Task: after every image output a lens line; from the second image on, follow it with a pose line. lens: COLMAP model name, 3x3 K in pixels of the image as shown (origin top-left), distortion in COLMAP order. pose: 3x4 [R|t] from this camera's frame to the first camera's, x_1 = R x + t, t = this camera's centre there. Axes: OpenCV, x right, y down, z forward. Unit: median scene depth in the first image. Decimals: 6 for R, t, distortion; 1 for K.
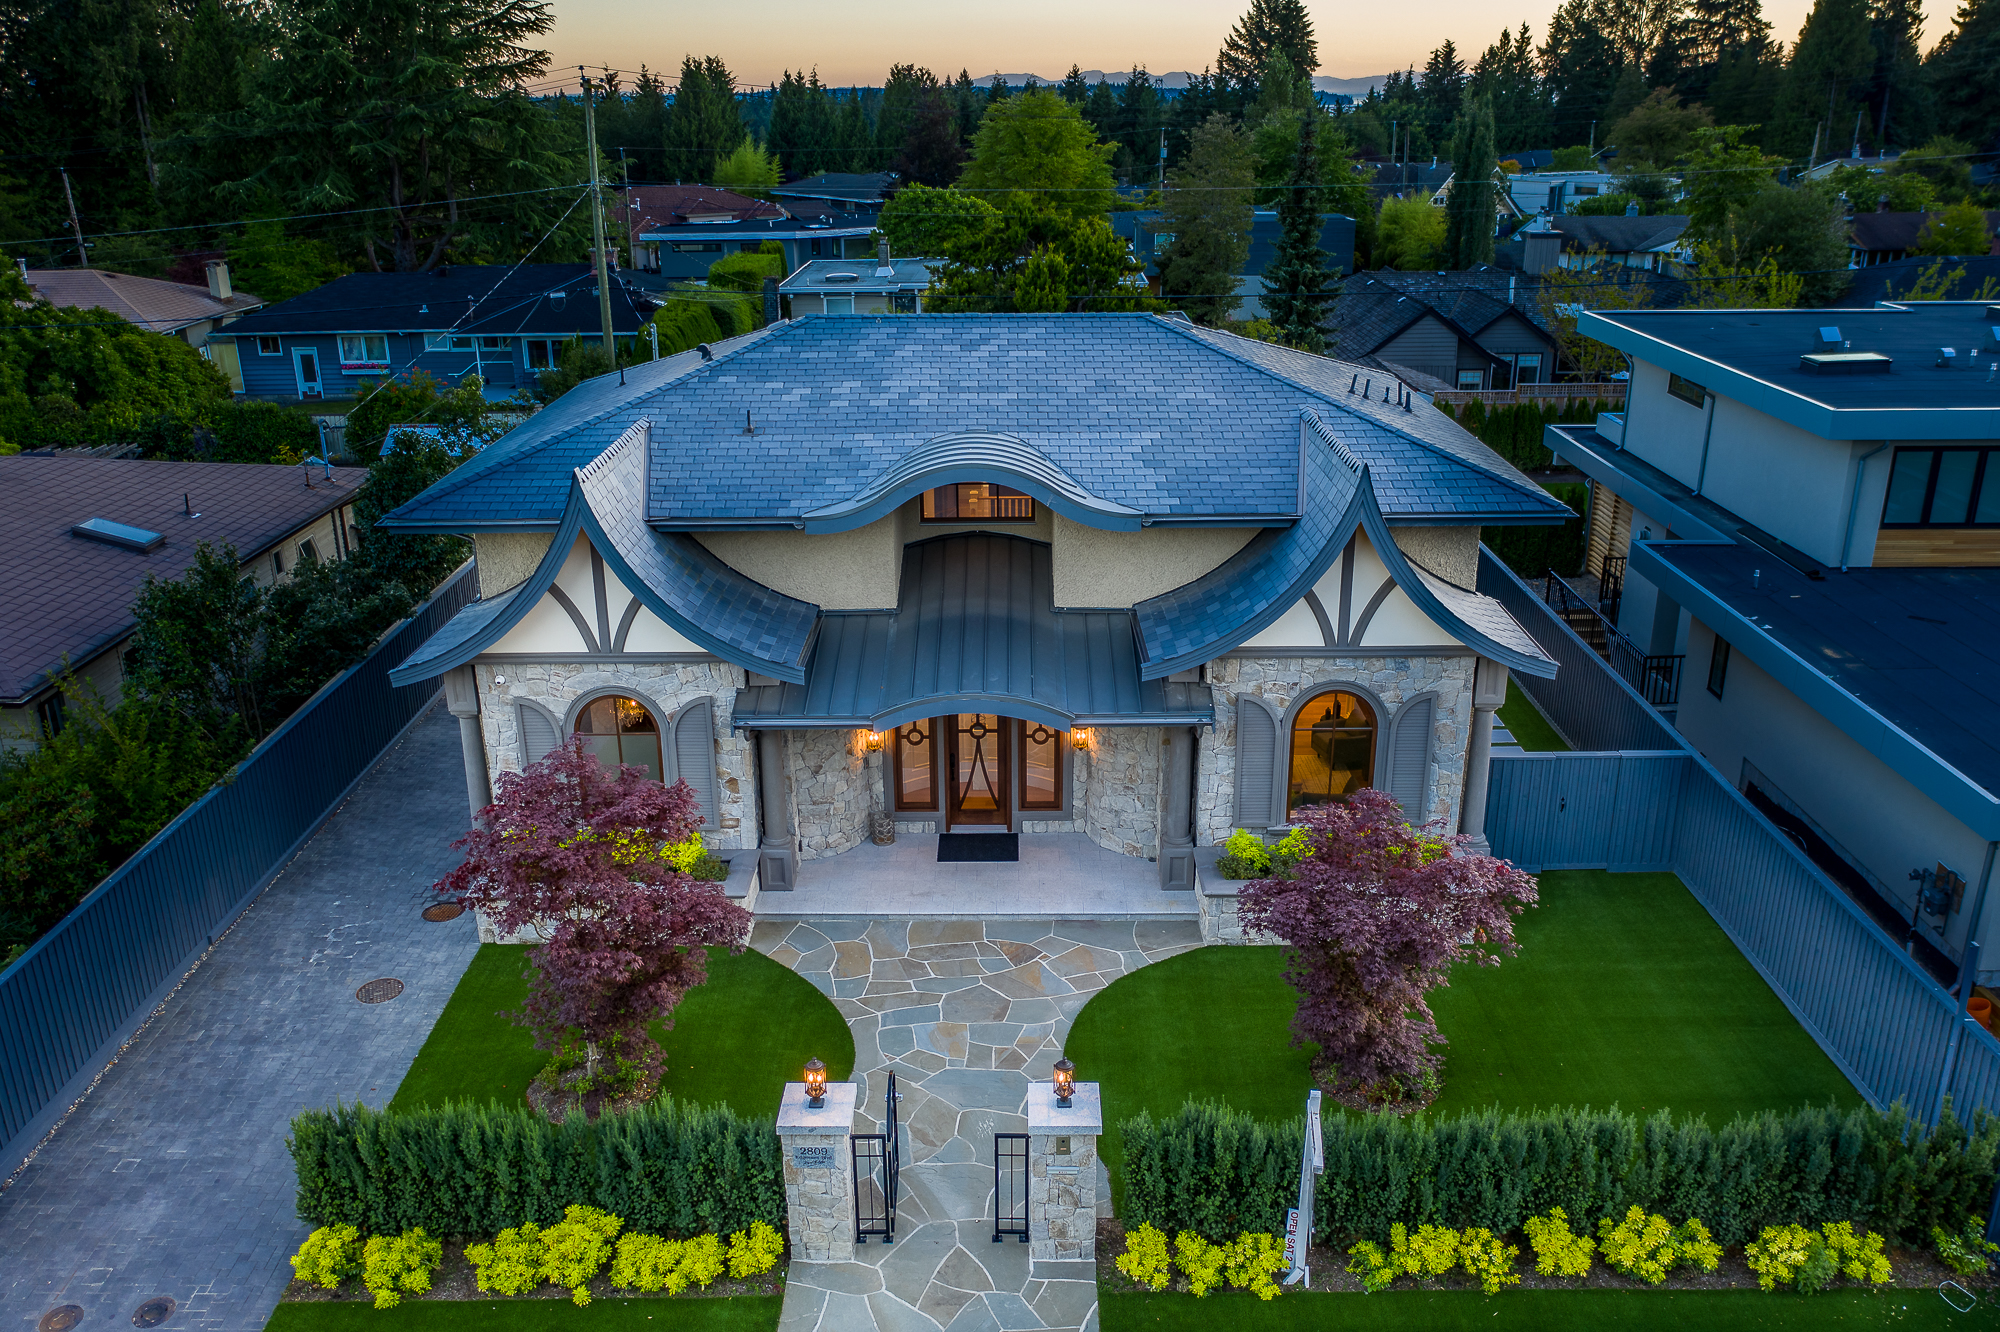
lens RADIAL K [[1581.6, 0, 993.3], [0, 1581.6, 672.2], [0, 0, 1]] dist [-0.024433, 0.009734]
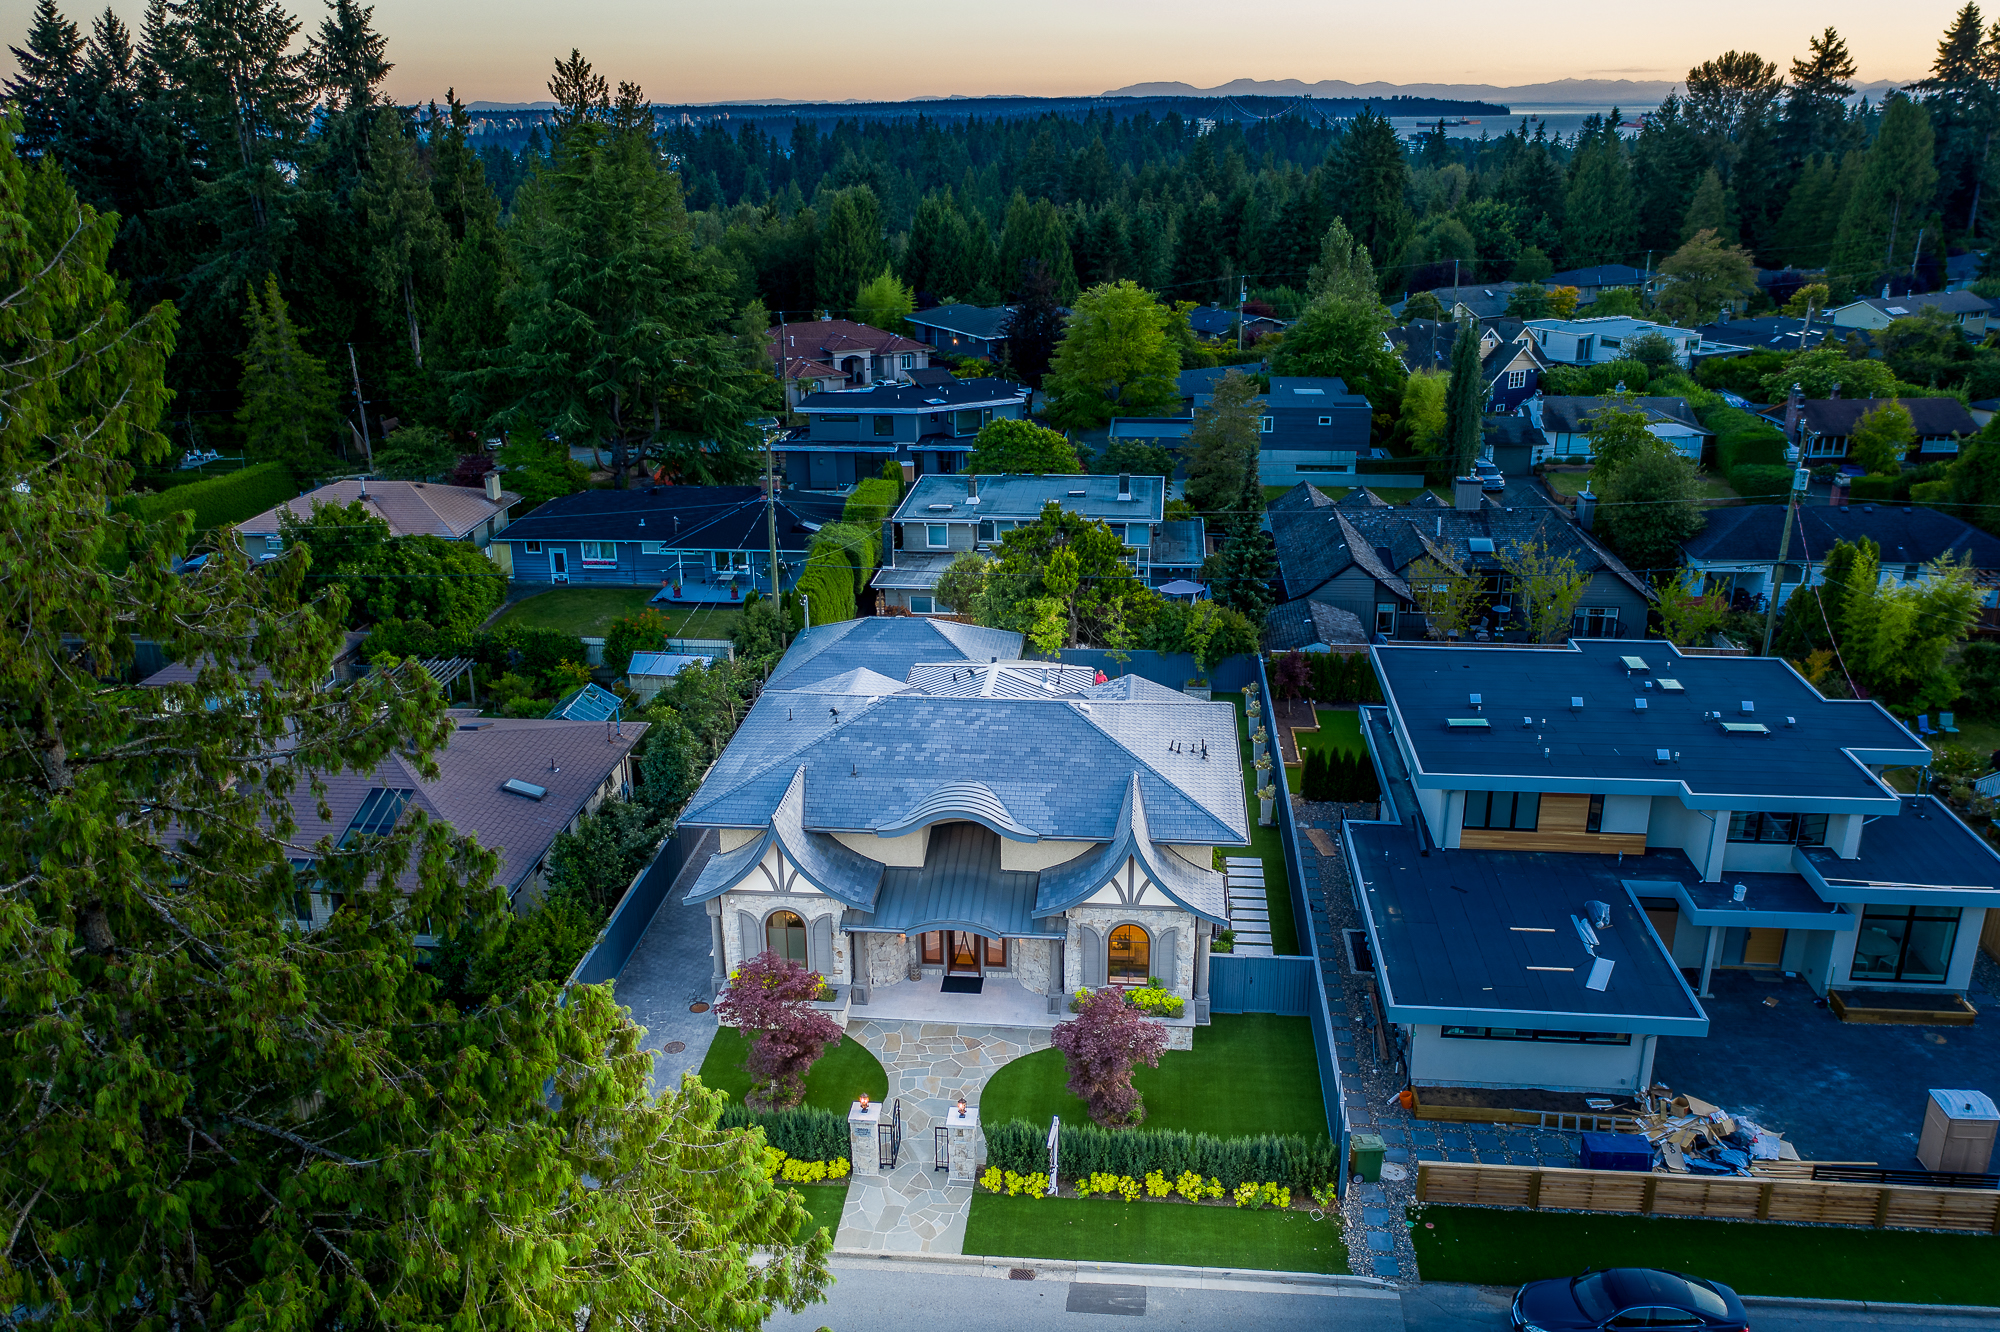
lens RADIAL K [[1581.6, 0, 993.3], [0, 1581.6, 672.2], [0, 0, 1]] dist [-0.024433, 0.009734]
pose [[0.996065, 0.031445, -0.082859, 0.201132], [-0.031796, 0.999490, -0.002914, -0.306673], [0.082725, 0.005538, 0.996557, -1.078510]]
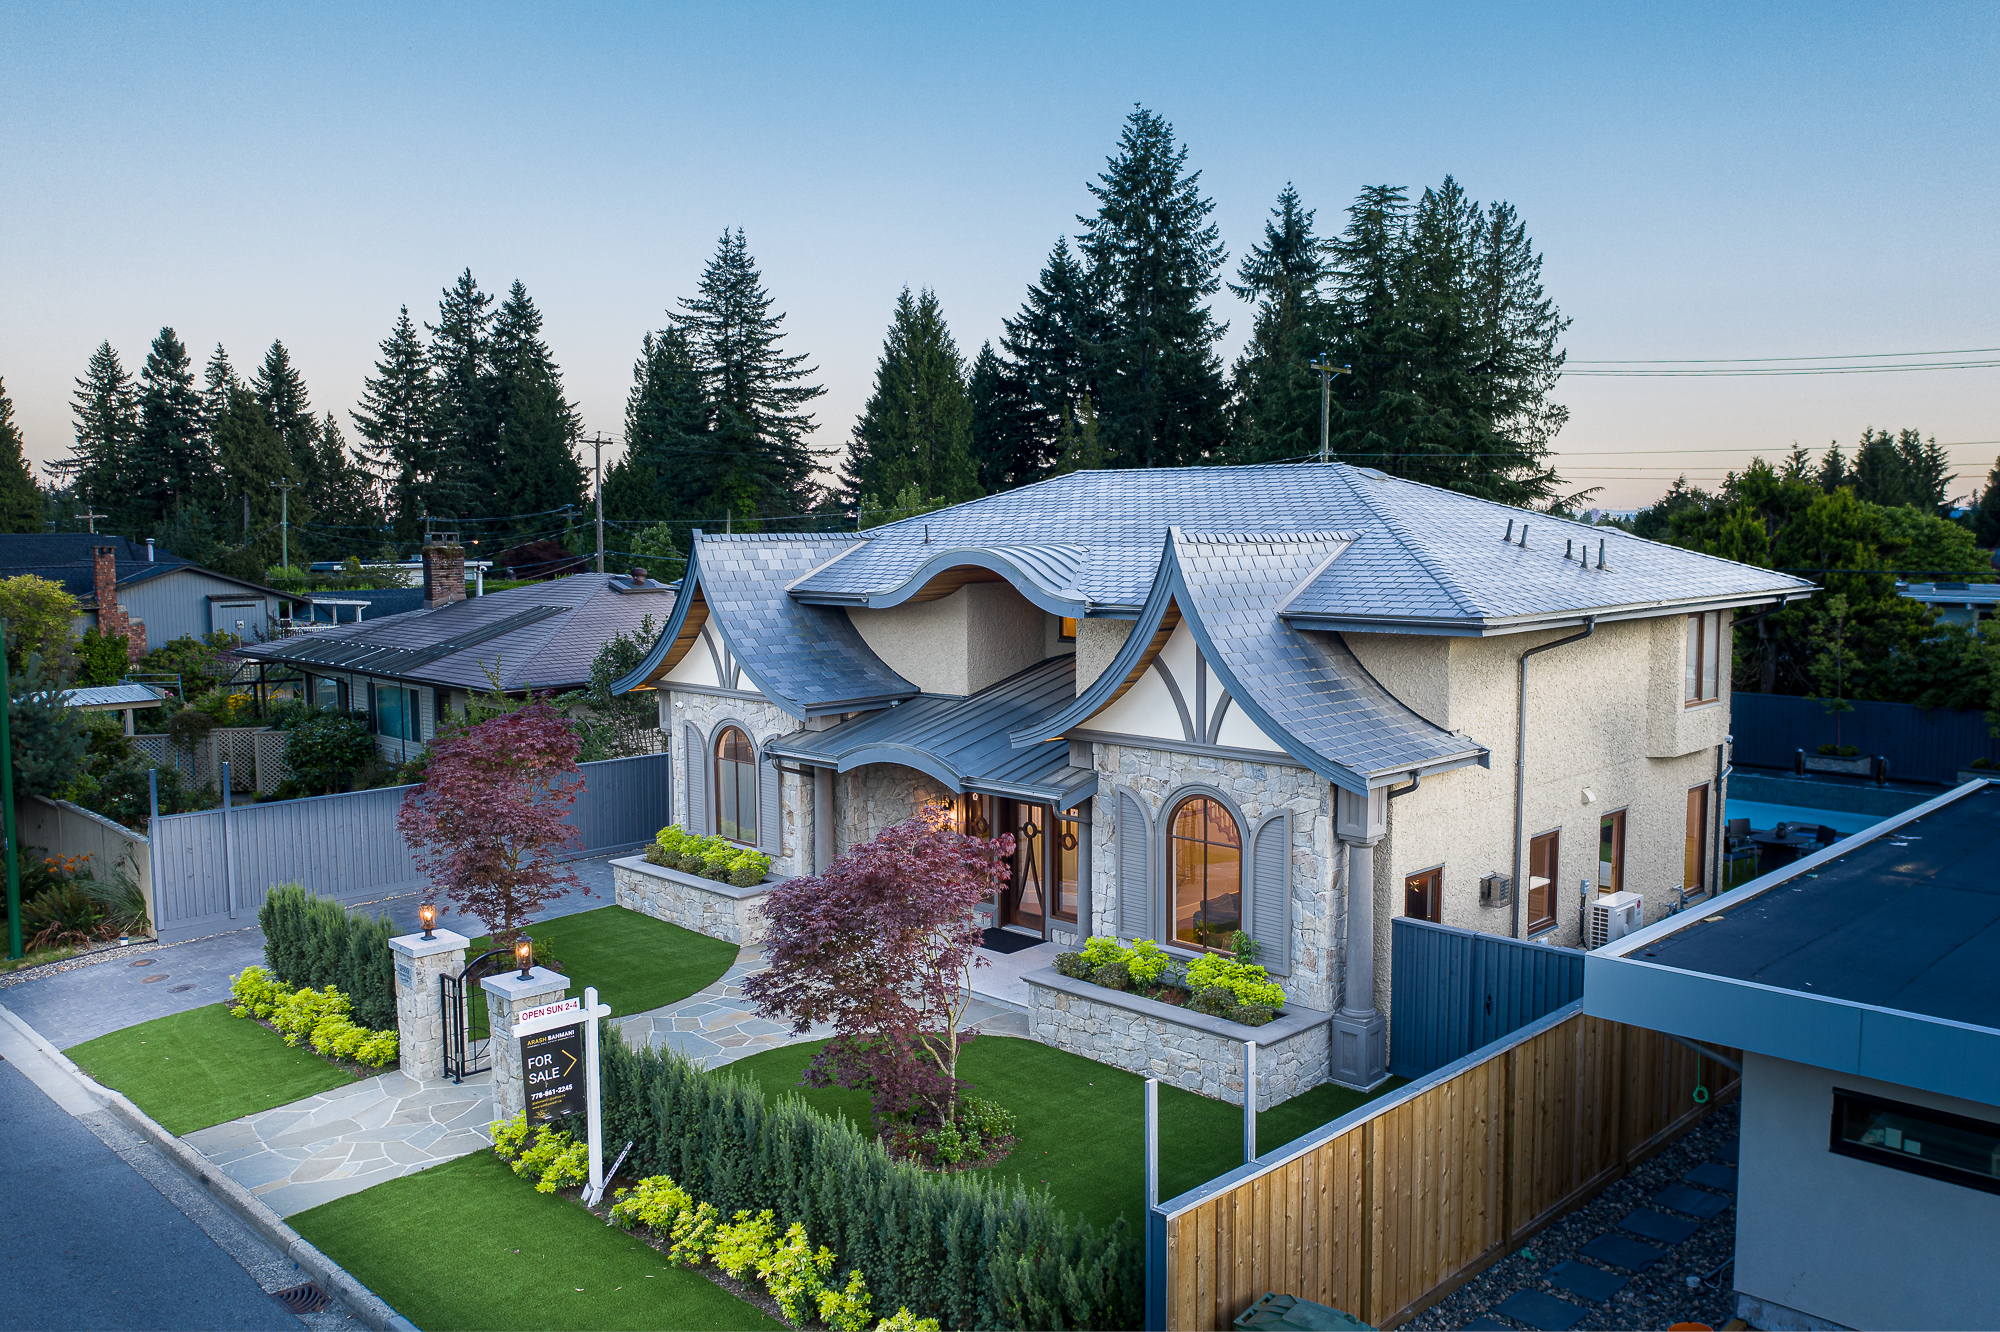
lens RADIAL K [[1581.6, 0, 993.3], [0, 1581.6, 672.2], [0, 0, 1]] dist [-0.024433, 0.009734]
pose [[0.711392, 0.072816, -0.699013, 0.762047], [-0.242009, 0.959169, -0.146378, 0.105892], [0.659813, 0.273300, 0.699967, 0.265796]]
